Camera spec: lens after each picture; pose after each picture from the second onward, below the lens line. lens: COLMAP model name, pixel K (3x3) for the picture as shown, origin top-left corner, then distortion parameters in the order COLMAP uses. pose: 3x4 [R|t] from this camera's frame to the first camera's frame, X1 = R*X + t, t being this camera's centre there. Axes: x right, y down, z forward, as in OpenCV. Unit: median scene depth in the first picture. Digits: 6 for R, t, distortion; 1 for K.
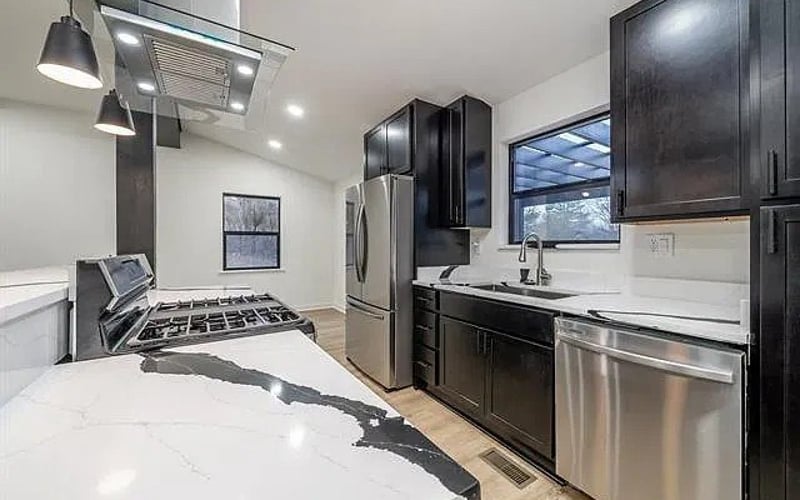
lens RADIAL K [[301.3, 0, 403.5], [0, 301.3, 243.4], [0, 0, 1]] dist [0.002192, 0.000113]
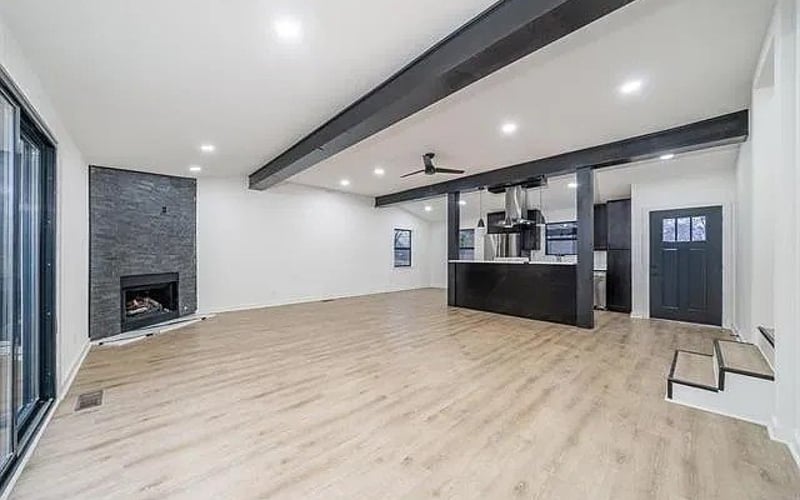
lens RADIAL K [[278.8, 0, 400.8], [0, 278.8, 253.8], [0, 0, 1]] dist [0.000448, 0.000042]
pose [[0.984938, 0.003131, 0.172882, -0.859760], [-0.003584, 0.999991, 0.002309, -0.003892], [-0.172873, -0.002894, 0.984940, -0.836458]]
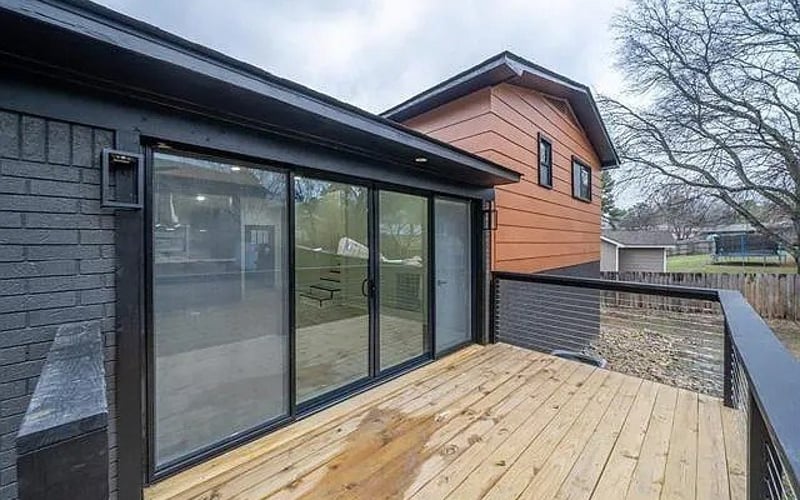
lens RADIAL K [[301.3, 0, 399.2], [0, 301.3, 242.8], [0, 0, 1]] dist [0.002192, 0.000113]
pose [[-0.193198, -0.002978, 0.981155, -1.782681], [-0.011343, 0.999935, 0.000801, -0.063563], [-0.981094, -0.010975, -0.193219, -0.540068]]
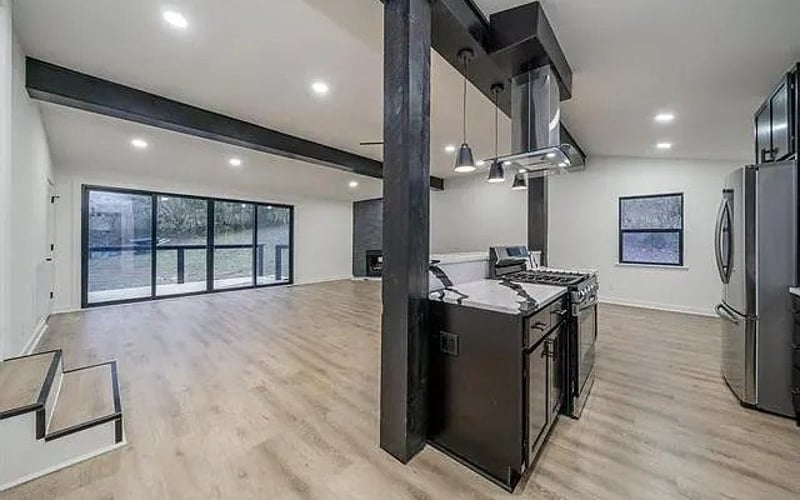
lens RADIAL K [[278.8, 0, 406.2], [0, 278.8, 239.1], [0, 0, 1]] dist [0.000448, 0.000042]
pose [[0.256013, 0.001214, -0.966673, 0.249708], [0.000144, 0.999999, 0.001294, -0.004924], [0.966673, -0.000470, 0.256012, -0.097203]]
